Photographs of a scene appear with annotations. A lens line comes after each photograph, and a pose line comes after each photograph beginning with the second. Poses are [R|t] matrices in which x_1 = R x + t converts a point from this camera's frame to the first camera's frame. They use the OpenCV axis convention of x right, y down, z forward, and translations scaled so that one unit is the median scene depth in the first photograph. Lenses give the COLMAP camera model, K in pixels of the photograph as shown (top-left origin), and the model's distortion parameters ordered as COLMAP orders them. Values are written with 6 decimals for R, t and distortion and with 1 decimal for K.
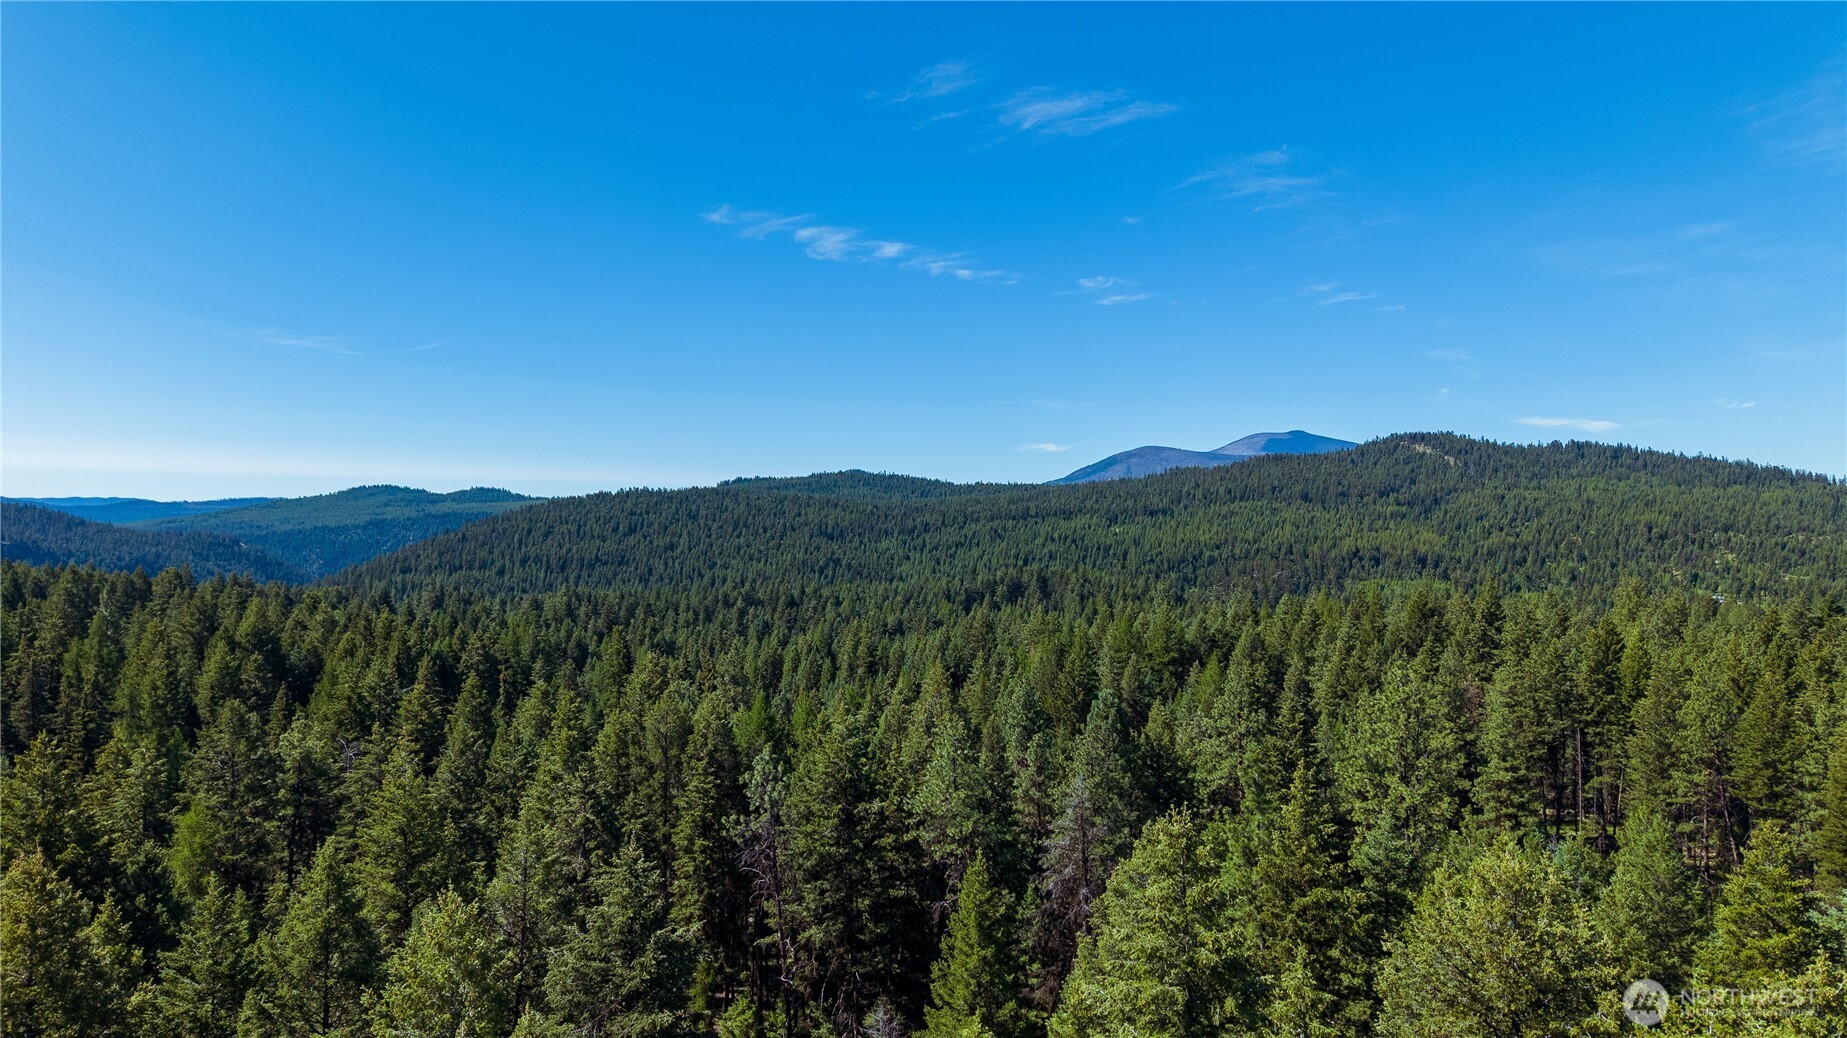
lens RADIAL K [[1231.9, 0, 917.8], [0, 1231.9, 535.2], [0, 0, 1]] dist [0.038936, -0.047683]
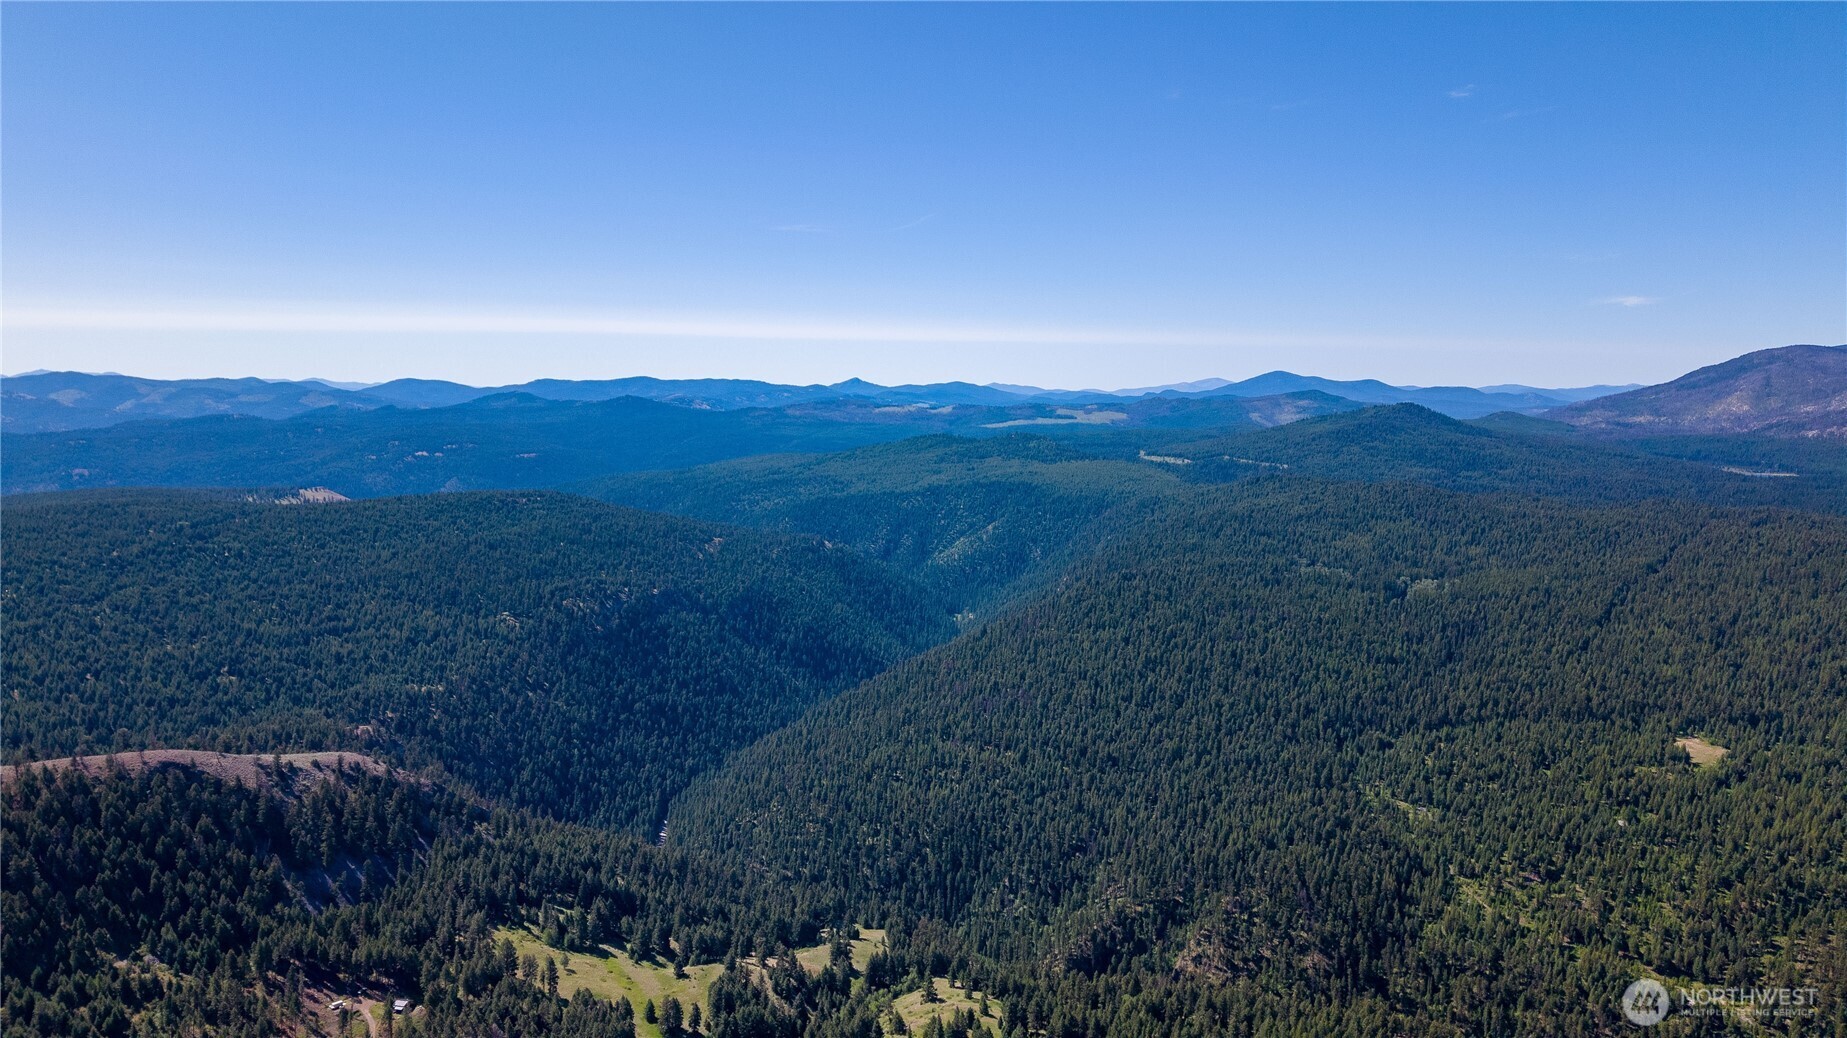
lens RADIAL K [[1231.9, 0, 915.7], [0, 1231.9, 522.2], [0, 0, 1]] dist [0.038936, -0.047683]
pose [[0.908481, 0.055851, -0.414178, 0.014103], [-0.012074, 0.994124, 0.107572, -0.263210], [0.417753, -0.092727, 0.903817, -0.004900]]
